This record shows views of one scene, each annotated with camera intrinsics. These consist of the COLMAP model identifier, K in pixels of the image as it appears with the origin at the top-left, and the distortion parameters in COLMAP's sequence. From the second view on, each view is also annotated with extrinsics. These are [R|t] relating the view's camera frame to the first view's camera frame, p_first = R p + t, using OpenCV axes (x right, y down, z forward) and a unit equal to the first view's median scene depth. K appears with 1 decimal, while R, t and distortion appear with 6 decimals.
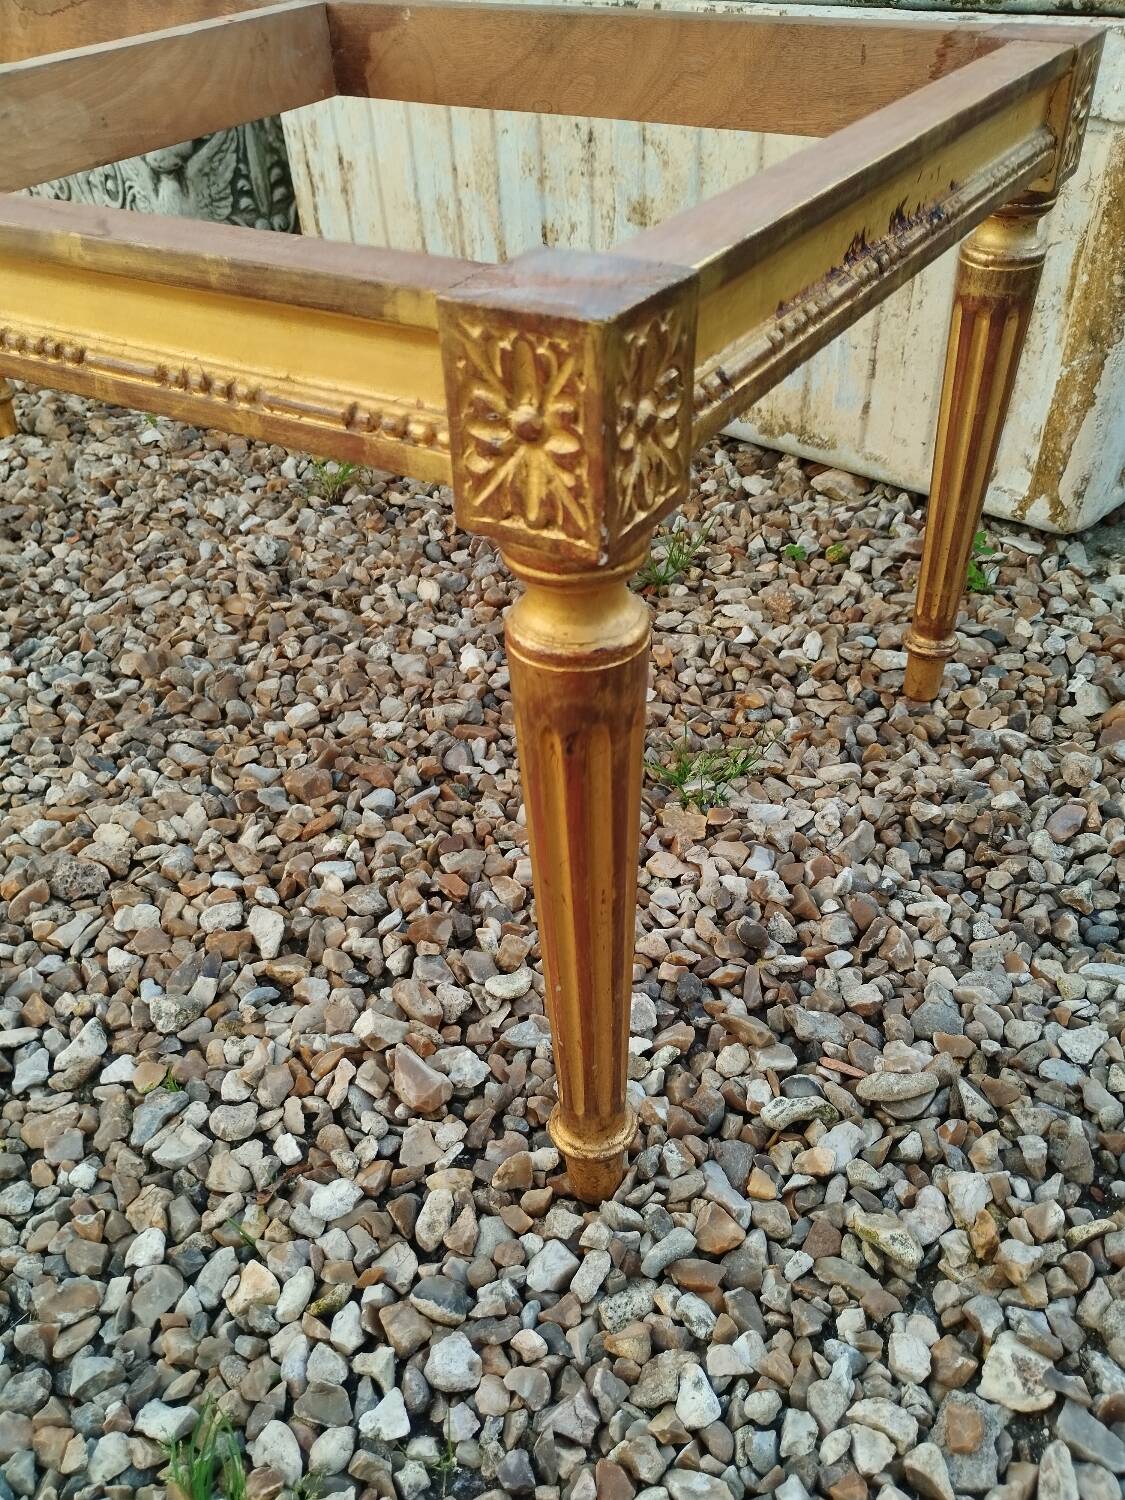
lens RADIAL K [[1290.1, 0, 562.5], [0, 1290.1, 750.0], [0, 0, 1]] dist [0.072341, -0.101377]
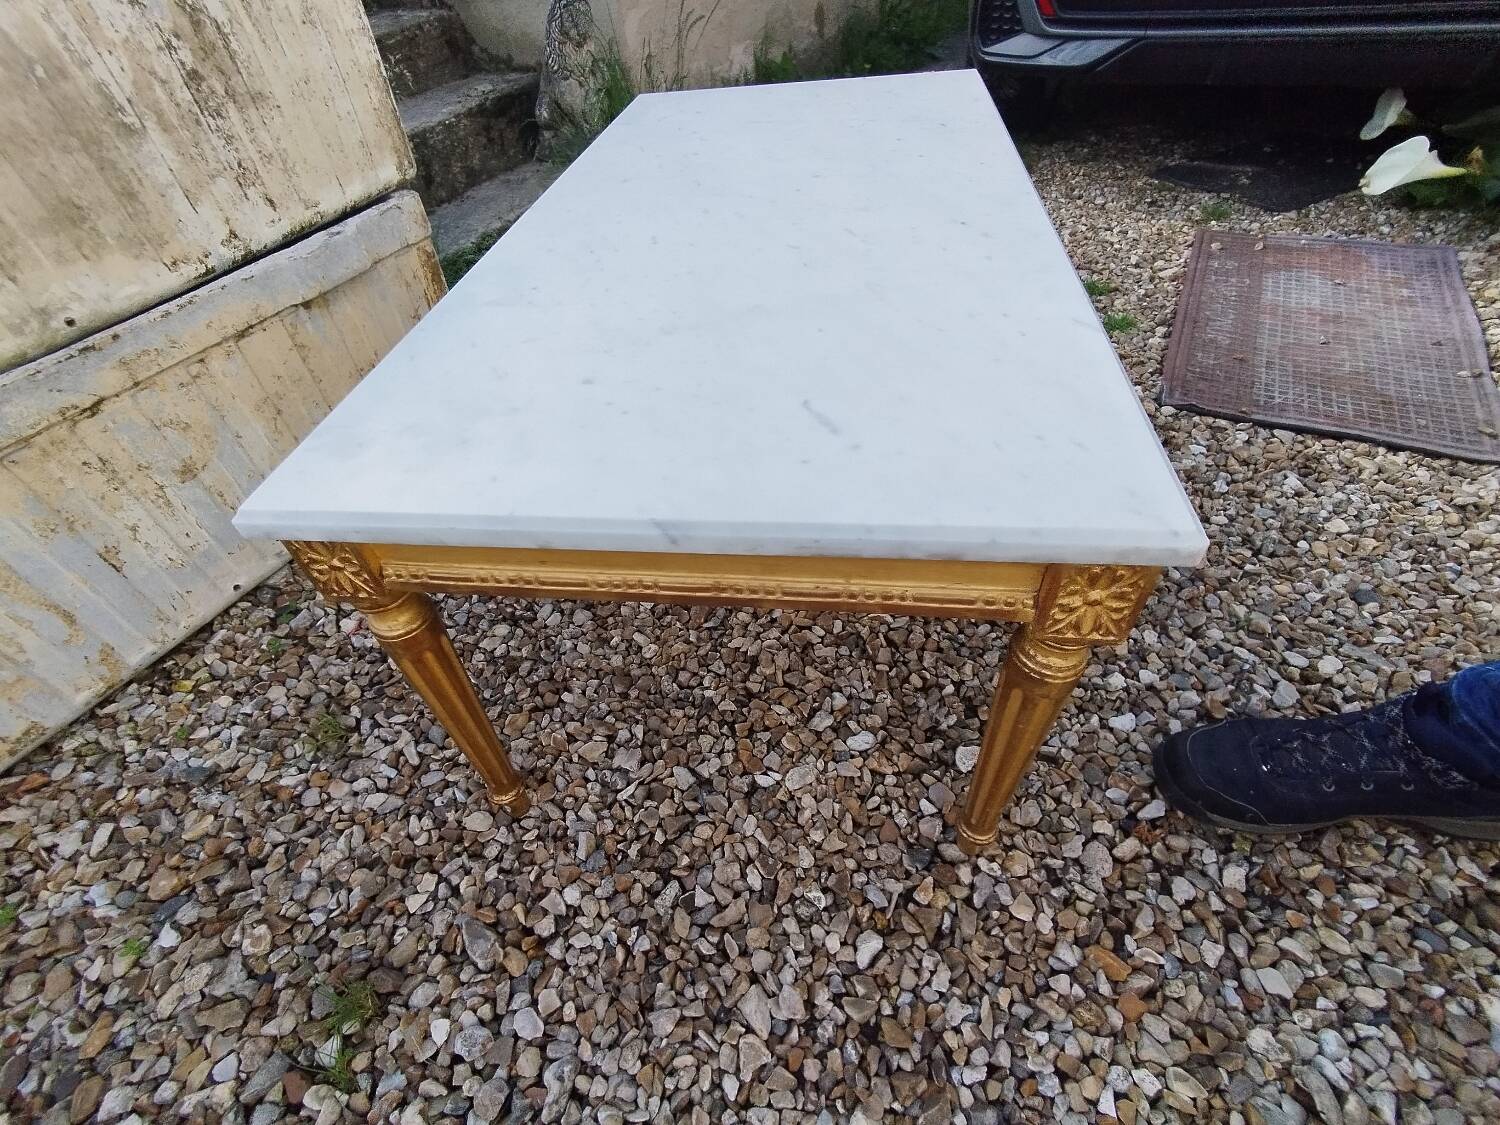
lens RADIAL K [[704.9, 0, 747.0], [0, 704.9, 567.4], [0, 0, 1]] dist [0.002417, 0.008297]
pose [[-0.266952, -0.639082, 0.721326, -1.130000], [0.637626, 0.444107, 0.629446, -0.758033], [-0.722613, 0.627968, 0.288940, 0.711772]]
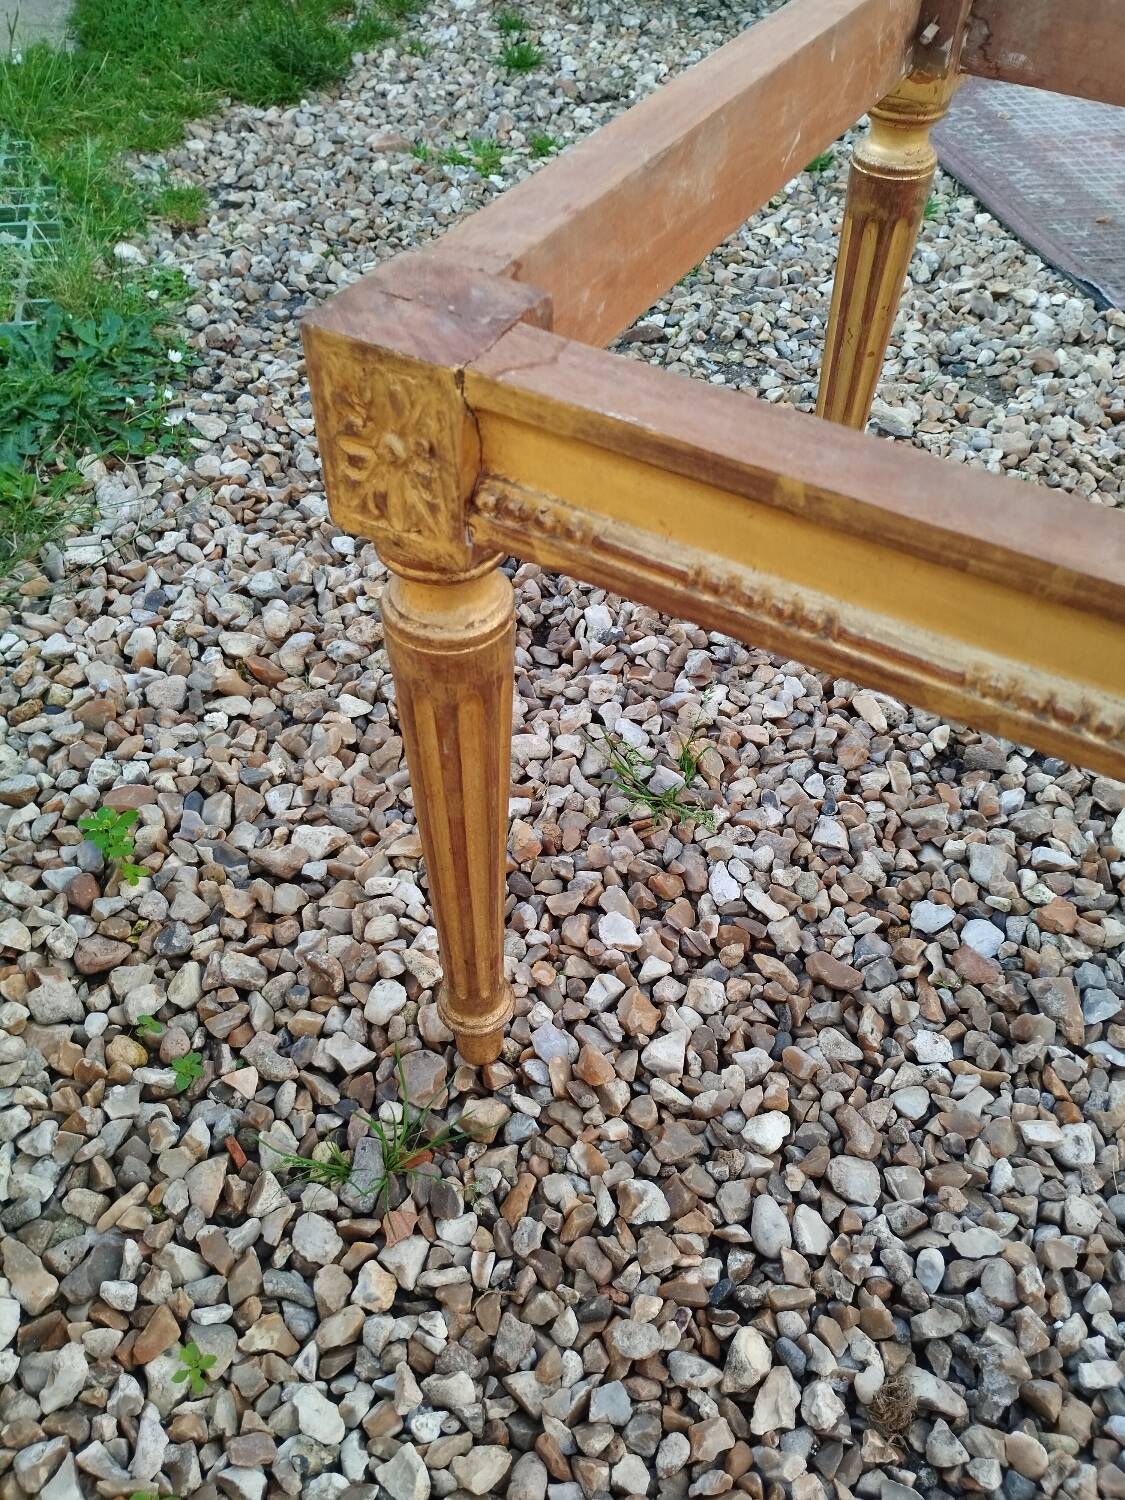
lens RADIAL K [[1290.1, 0, 562.5], [0, 1290.1, 750.0], [0, 0, 1]] dist [0.072341, -0.101377]
pose [[-0.847115, -0.368440, 0.382946, -0.226175], [0.323324, 0.214547, 0.921646, -1.044583], [-0.421731, 0.904556, -0.062620, 1.245111]]
